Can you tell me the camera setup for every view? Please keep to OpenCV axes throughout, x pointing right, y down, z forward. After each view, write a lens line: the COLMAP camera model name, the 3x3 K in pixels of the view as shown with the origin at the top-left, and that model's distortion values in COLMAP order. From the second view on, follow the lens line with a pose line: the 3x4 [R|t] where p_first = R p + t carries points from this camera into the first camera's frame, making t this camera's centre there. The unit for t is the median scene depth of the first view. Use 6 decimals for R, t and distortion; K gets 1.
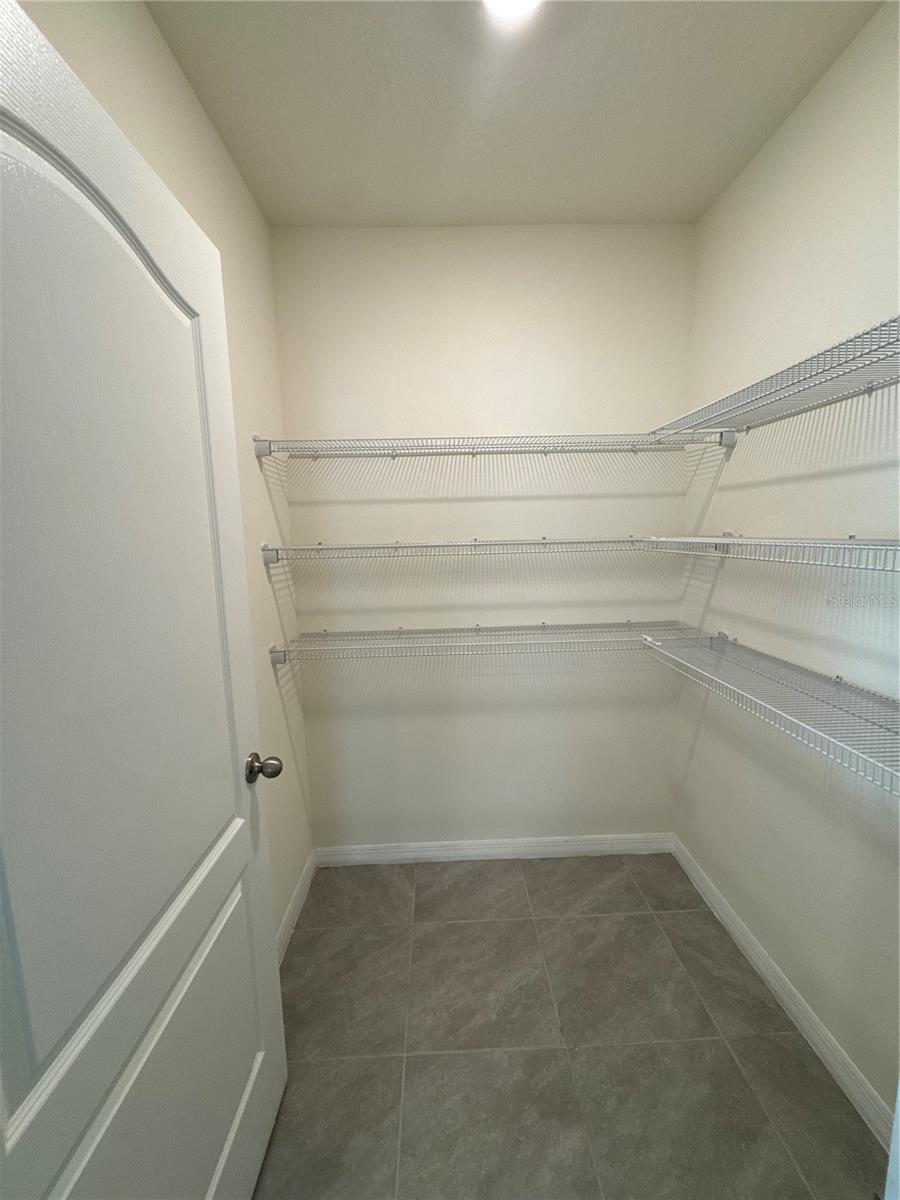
lens RADIAL K [[475.5, 0, 450.0], [0, 475.5, 600.0], [0, 0, 1]] dist [-0.002928, 0.000224]
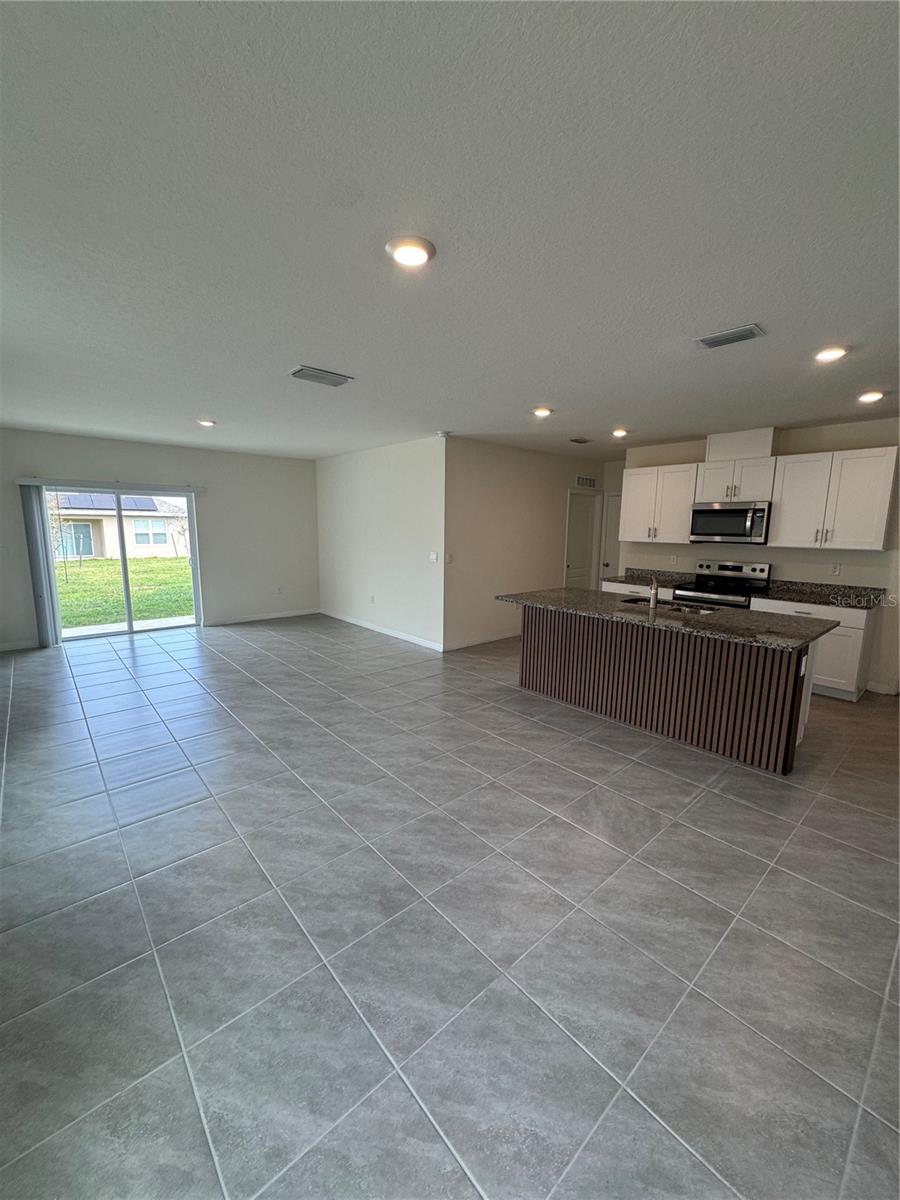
lens RADIAL K [[473.4, 0, 450.0], [0, 473.4, 600.0], [0, 0, 1]] dist [-0.002502, -0.000104]
pose [[0.637483, 0.155442, -0.754621, 1.340853], [-0.133919, 0.986883, 0.090154, -0.137298], [0.758736, 0.043587, 0.649938, 0.053256]]
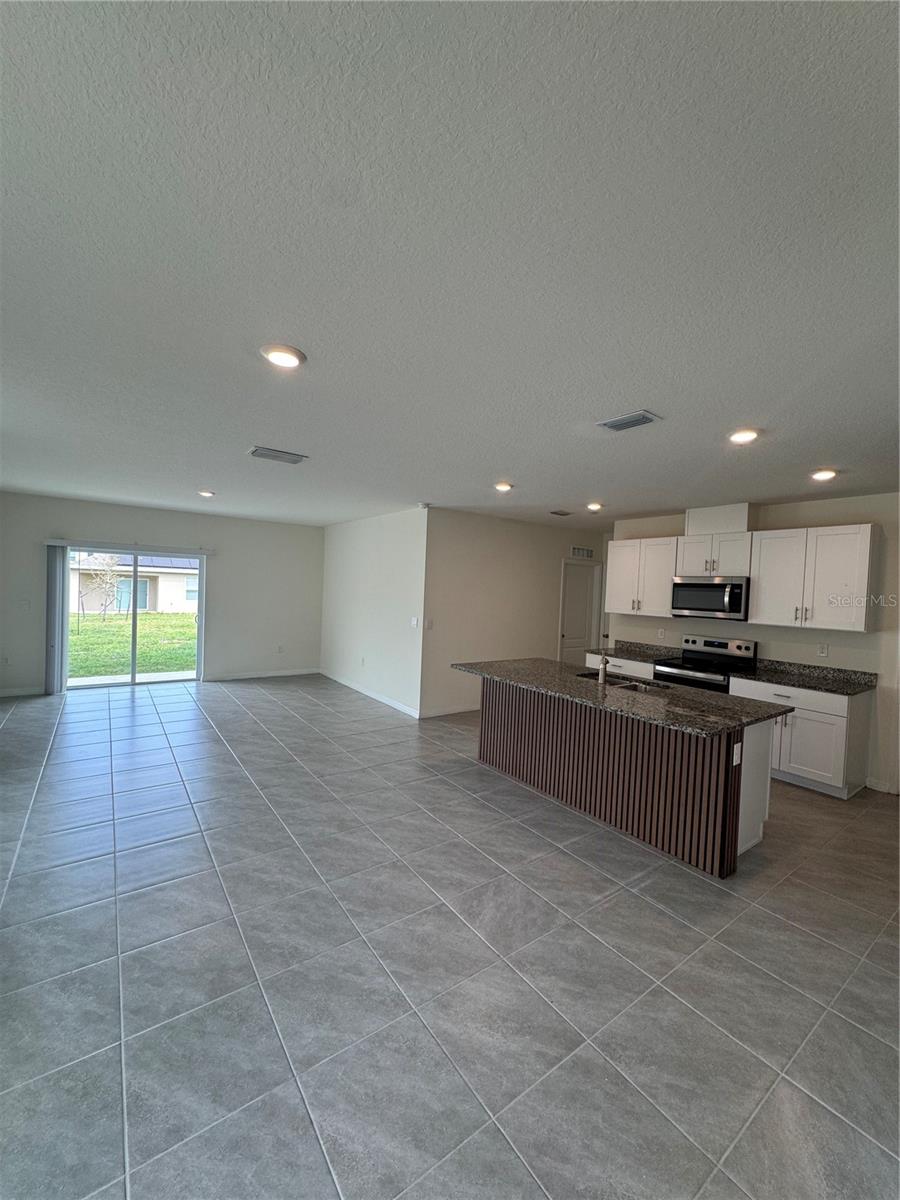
lens RADIAL K [[475.5, 0, 450.0], [0, 475.5, 600.0], [0, 0, 1]] dist [-0.002928, 0.000224]
pose [[0.560953, 0.070263, -0.824860, 1.742985], [-0.166223, 0.985659, -0.029080, -0.252067], [0.810988, 0.153423, 0.564588, 0.509436]]
